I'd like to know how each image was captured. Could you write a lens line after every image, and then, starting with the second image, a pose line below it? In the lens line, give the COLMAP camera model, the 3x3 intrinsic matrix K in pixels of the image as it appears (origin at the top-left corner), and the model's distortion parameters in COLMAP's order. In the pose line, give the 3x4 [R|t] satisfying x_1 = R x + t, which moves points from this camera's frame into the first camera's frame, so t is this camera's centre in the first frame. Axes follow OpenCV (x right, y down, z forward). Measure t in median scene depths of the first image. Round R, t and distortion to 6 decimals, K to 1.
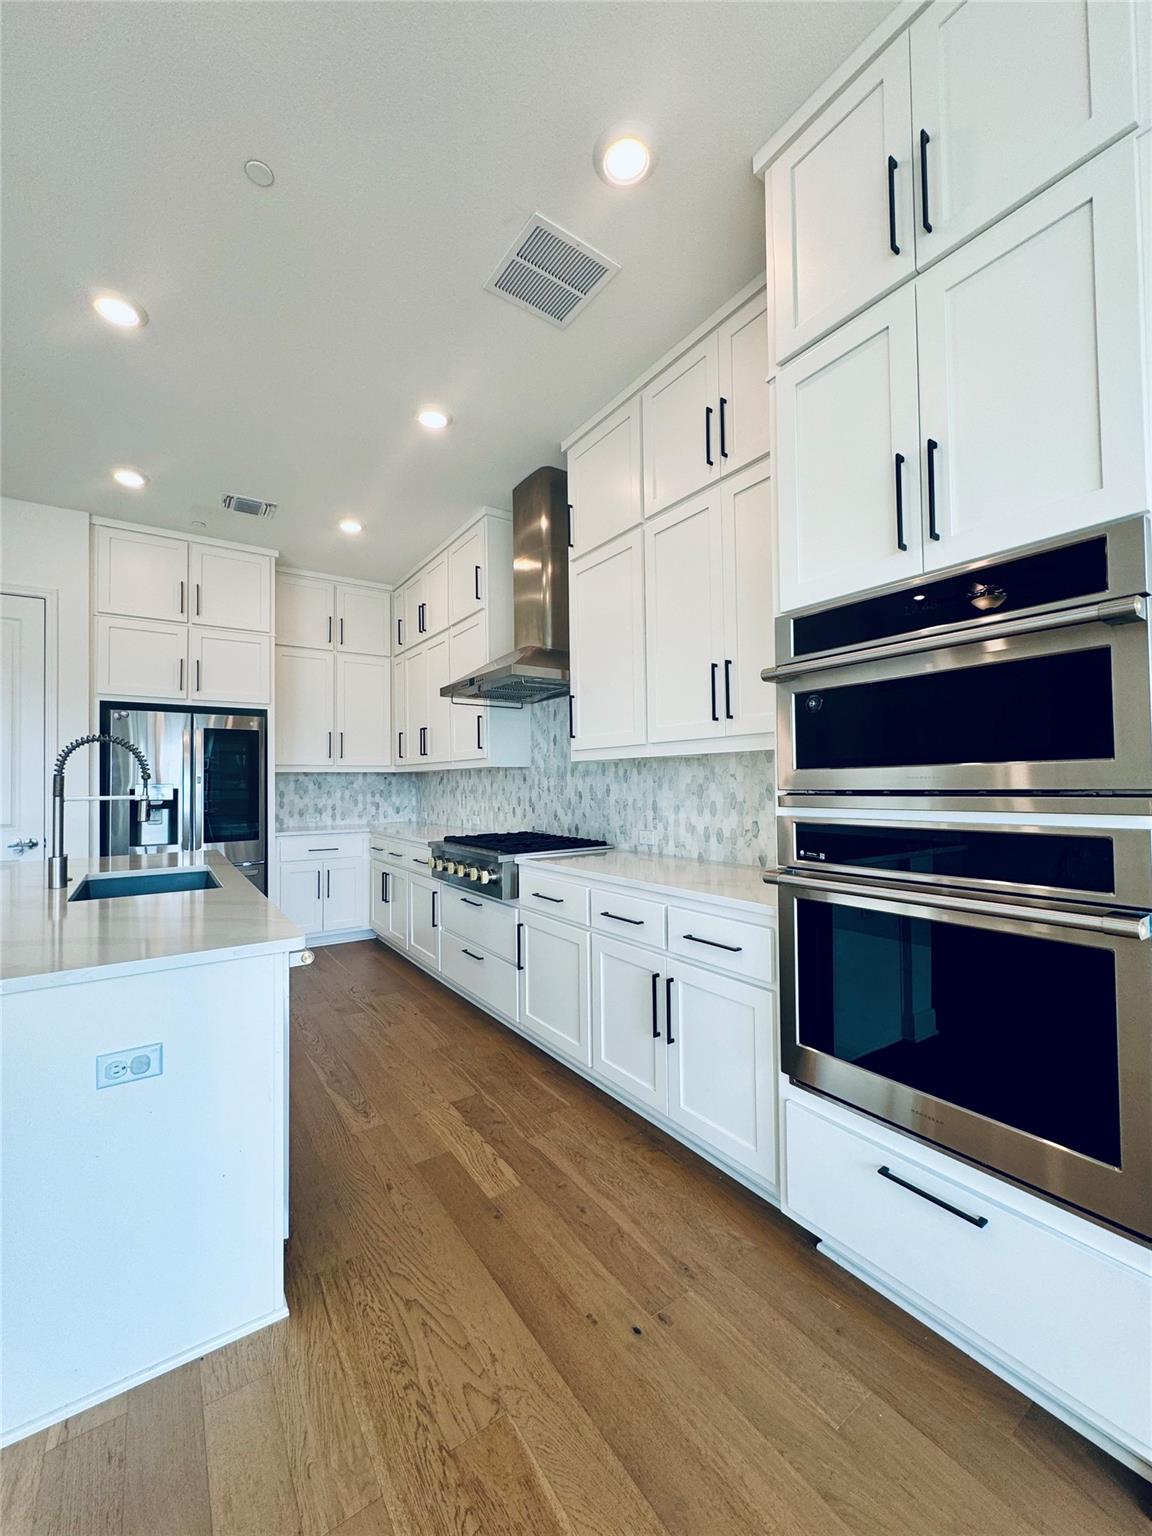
lens RADIAL K [[613.8, 0, 574.2], [0, 613.8, 766.7], [0, 0, 1]] dist [-0.001824, -0.000080]
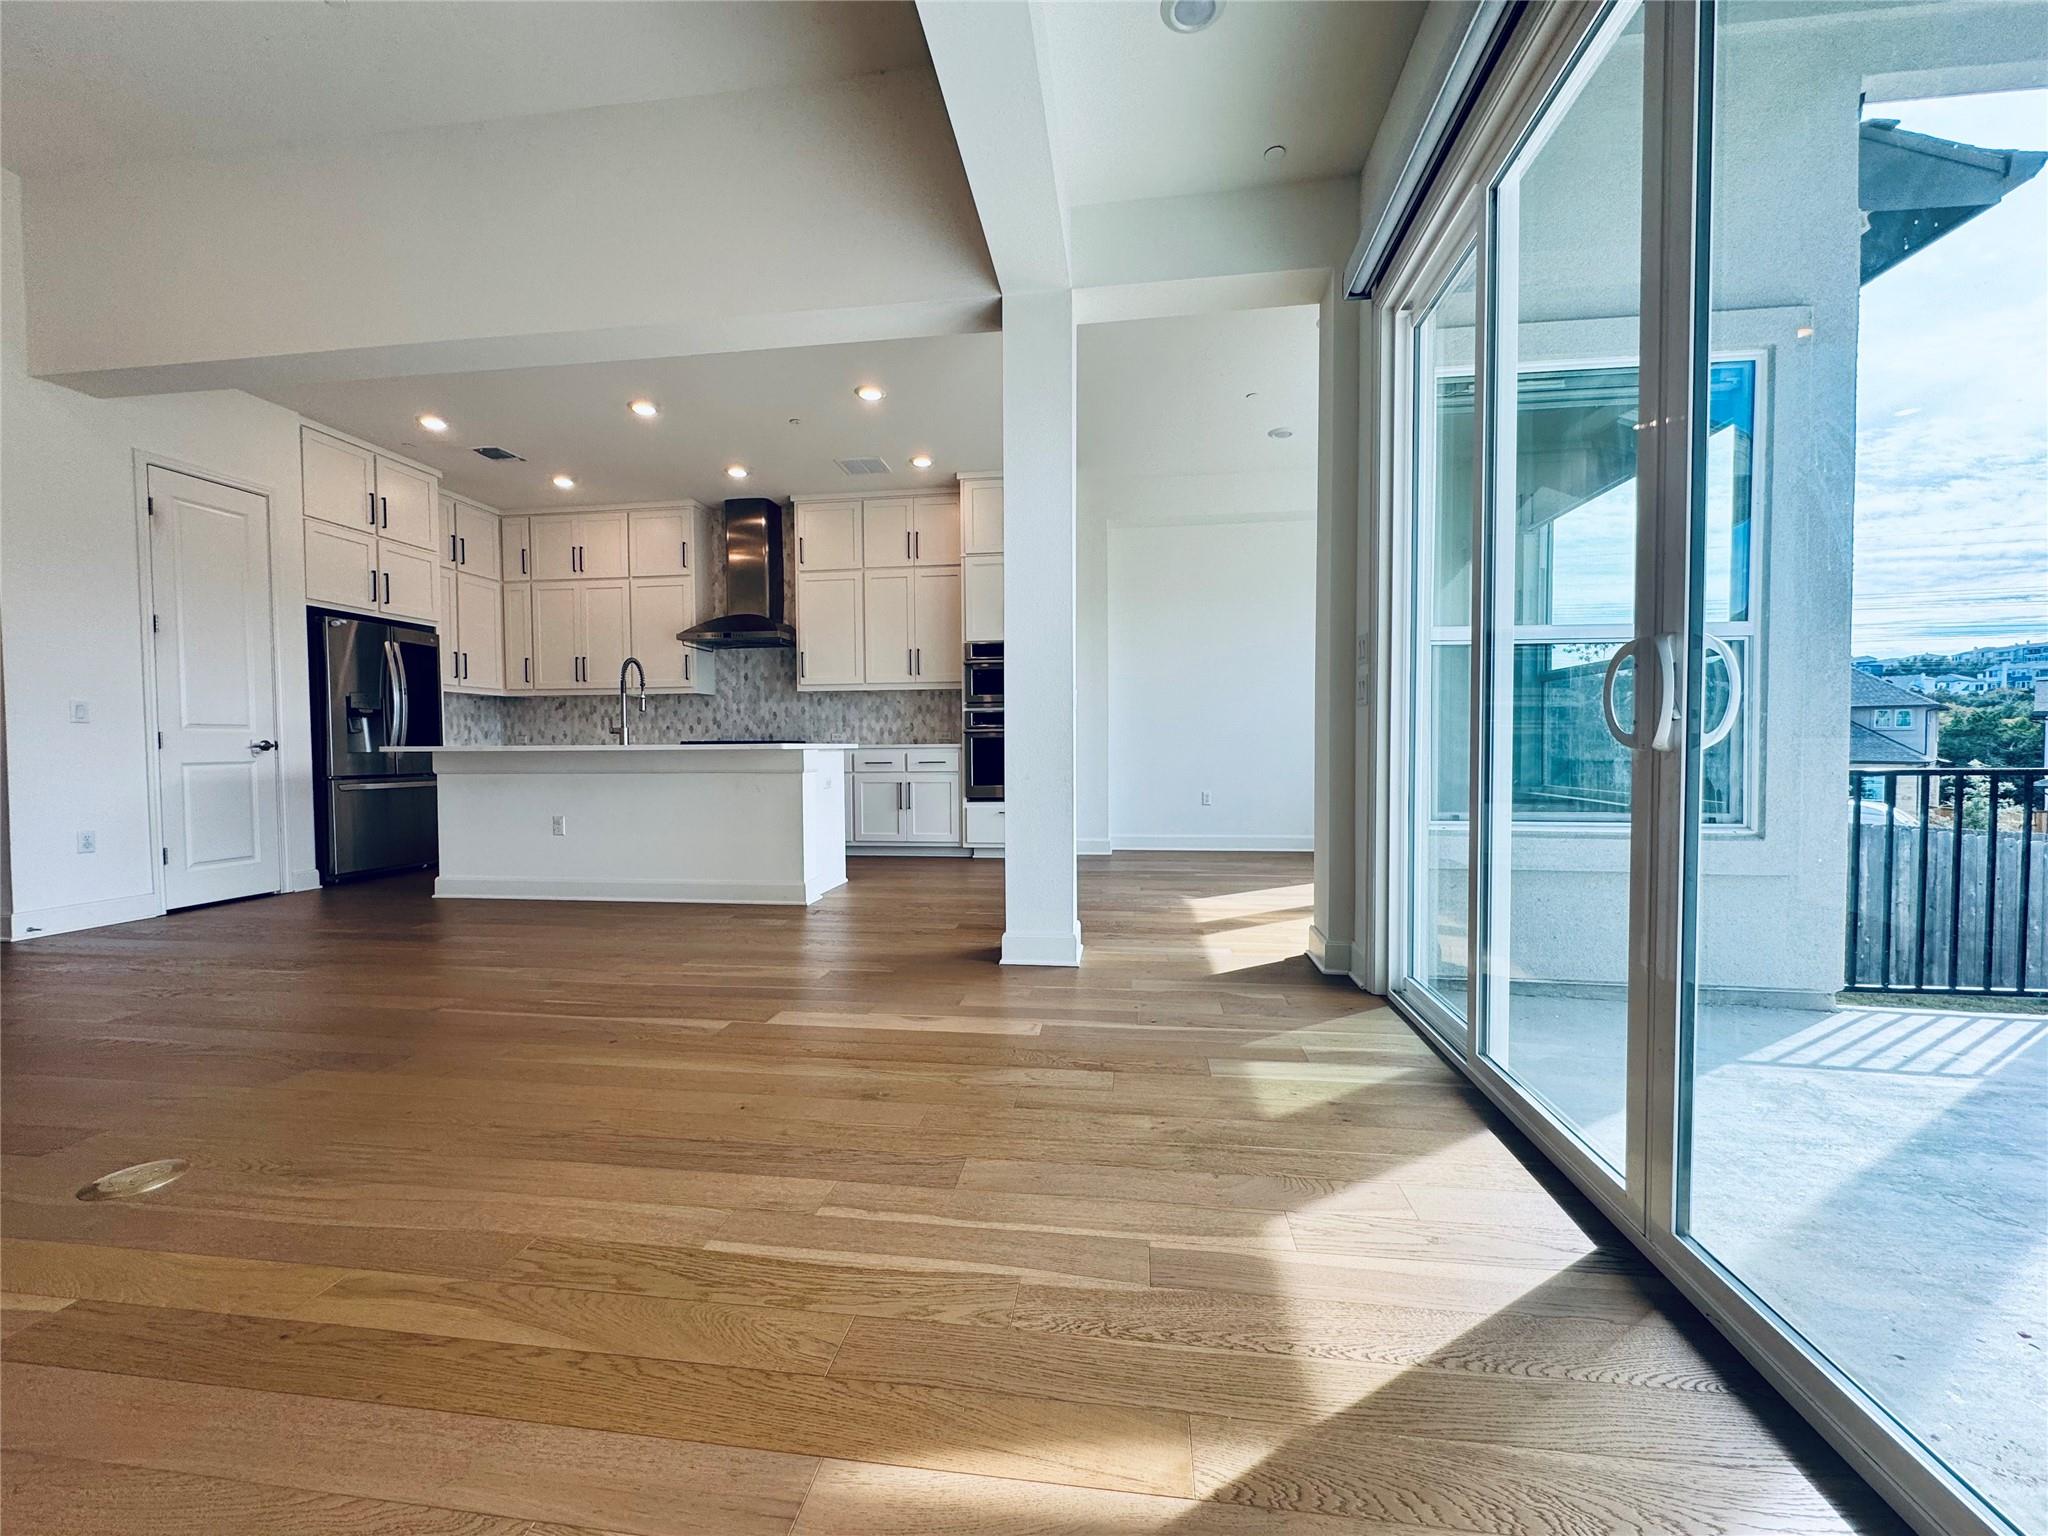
lens RADIAL K [[818.4, 0, 1025.6], [0, 818.4, 772.0], [0, 0, 1]] dist [-0.001824, -0.000080]
pose [[0.674020, -0.017431, 0.738507, -1.003582], [-0.019830, 0.998934, 0.041676, 0.086263], [-0.738446, -0.042735, 0.672957, -0.786100]]
